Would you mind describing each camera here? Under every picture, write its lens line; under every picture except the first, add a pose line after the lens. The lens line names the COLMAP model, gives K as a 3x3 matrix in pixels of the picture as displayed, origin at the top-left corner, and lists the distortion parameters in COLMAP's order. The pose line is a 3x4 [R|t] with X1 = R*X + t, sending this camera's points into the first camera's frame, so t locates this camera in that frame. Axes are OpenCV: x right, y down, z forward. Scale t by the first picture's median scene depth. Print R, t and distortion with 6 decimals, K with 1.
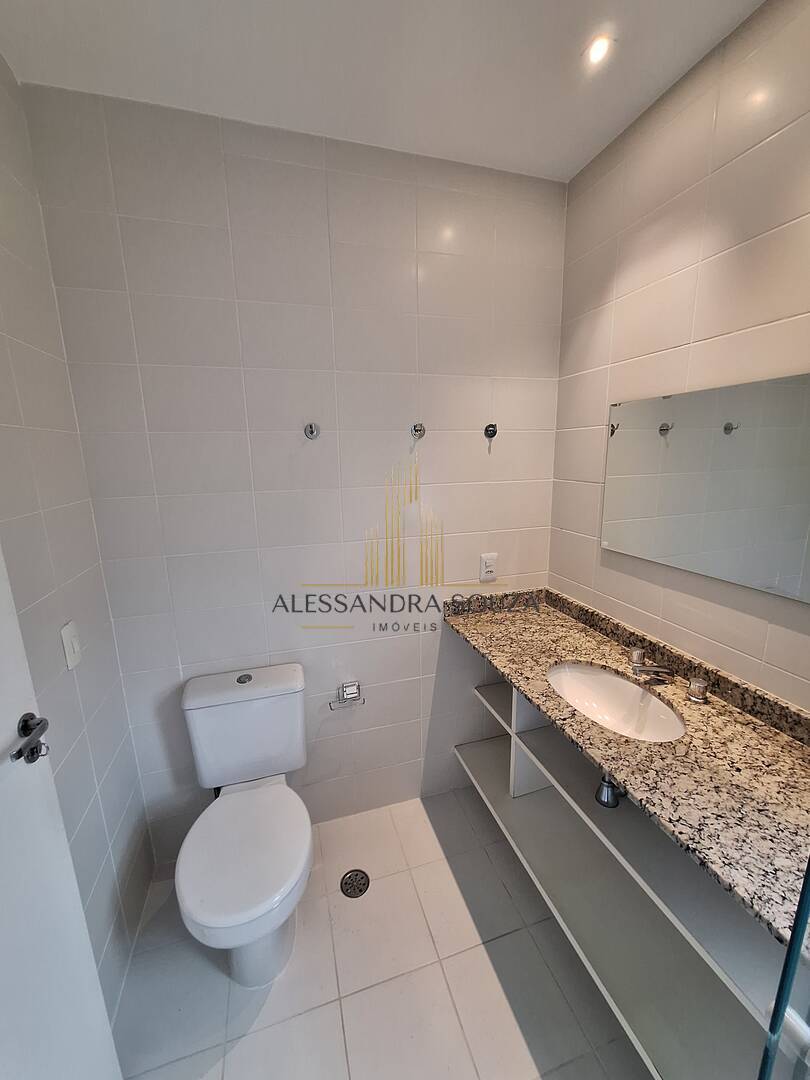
lens RADIAL K [[425.1, 0, 406.3], [0, 425.1, 537.5], [0, 0, 1]] dist [-0.009945, 0.001016]
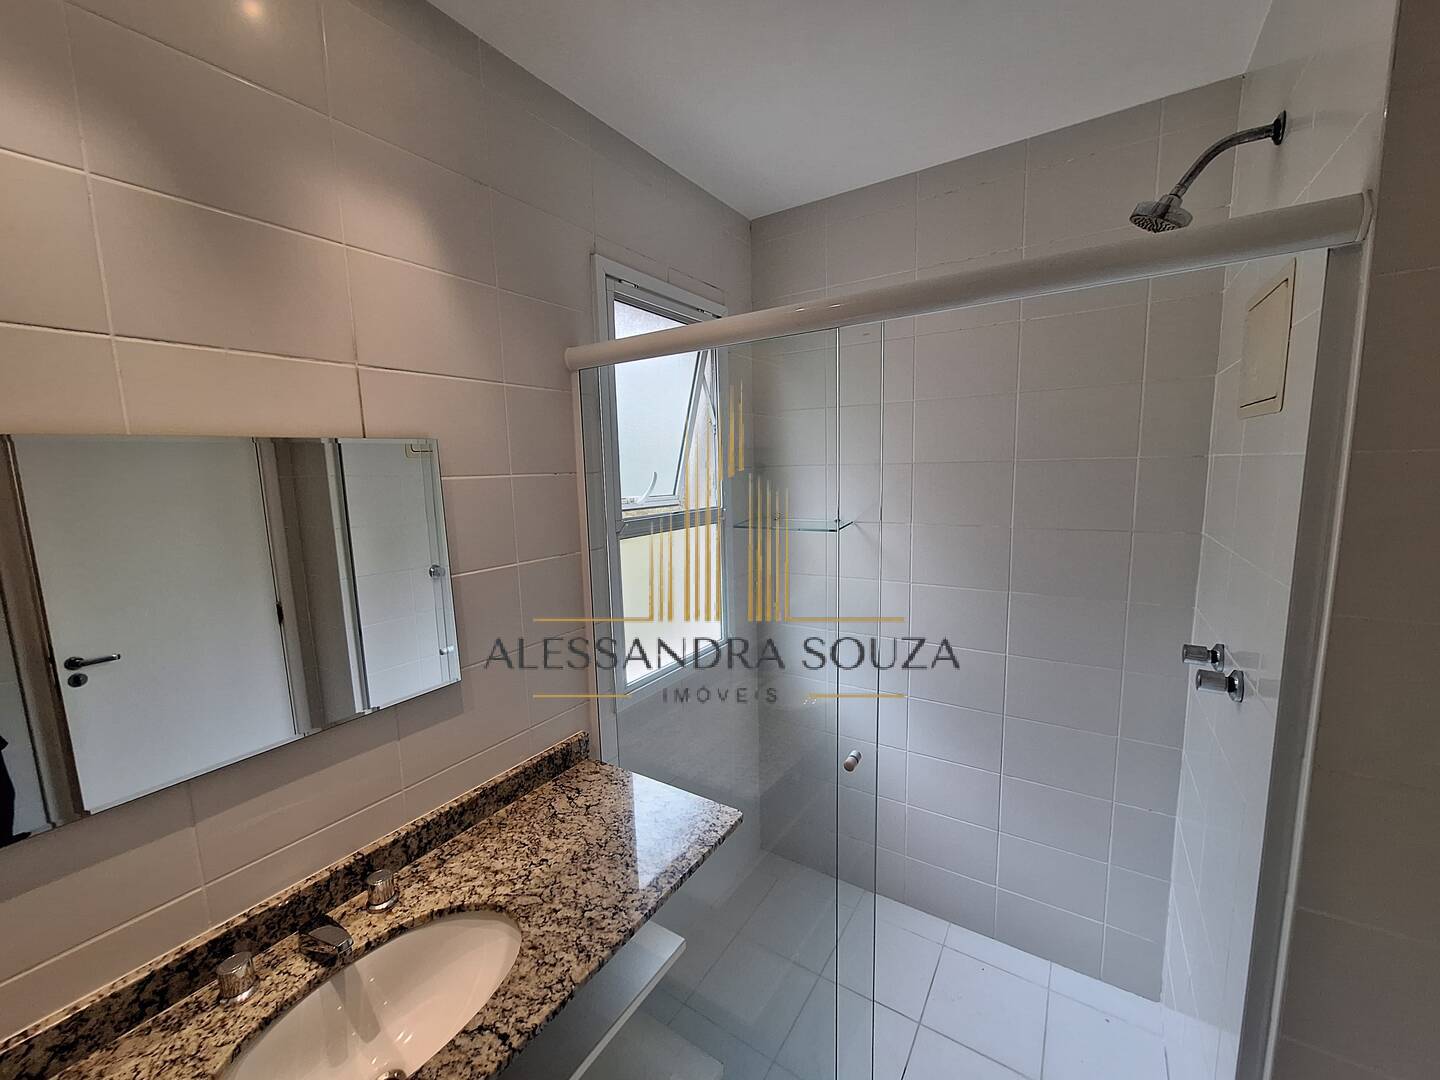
lens RADIAL K [[566.8, 0, 723.9], [0, 566.8, 544.0], [0, 0, 1]] dist [-0.009945, 0.001016]
pose [[-0.635534, -0.068103, 0.769064, -0.283264], [0.197750, 0.948517, 0.247409, -0.258041], [-0.746319, 0.309319, -0.589347, 0.953406]]
